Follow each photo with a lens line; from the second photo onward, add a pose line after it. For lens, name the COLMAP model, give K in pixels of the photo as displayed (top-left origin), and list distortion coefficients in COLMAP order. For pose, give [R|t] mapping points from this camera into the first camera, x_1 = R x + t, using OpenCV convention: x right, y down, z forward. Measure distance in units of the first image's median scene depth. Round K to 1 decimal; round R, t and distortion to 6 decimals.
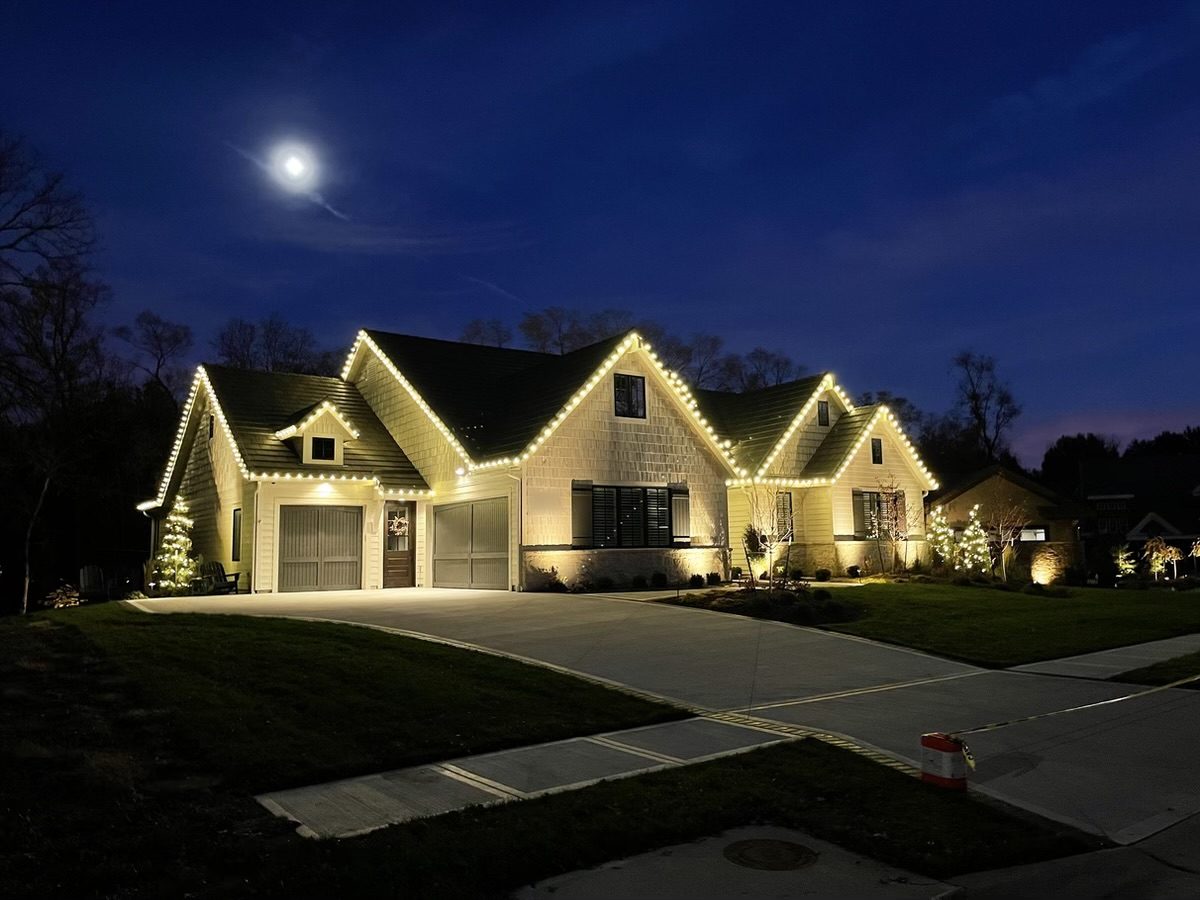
lens RADIAL K [[853.3, 0, 600.0], [0, 853.3, 450.0], [0, 0, 1]] dist [0.042437, 0.002039]
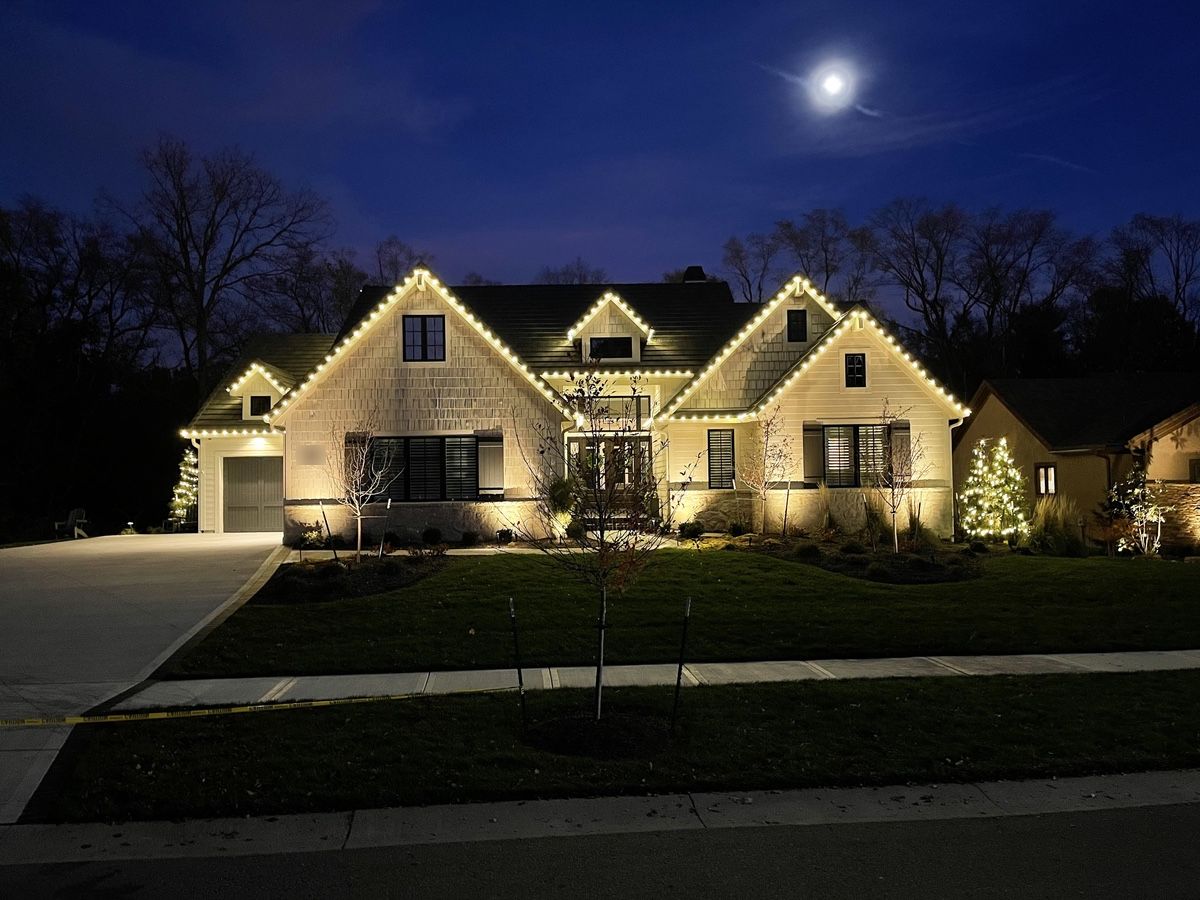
lens RADIAL K [[849.6, 0, 600.0], [0, 849.6, 483.2], [0, 0, 1]] dist [0.020776, -0.001260]
pose [[0.846854, 0.006067, -0.531791, 0.661355], [0.063792, 0.991557, 0.112898, 0.000989], [0.527986, -0.129532, 0.839317, 0.295072]]
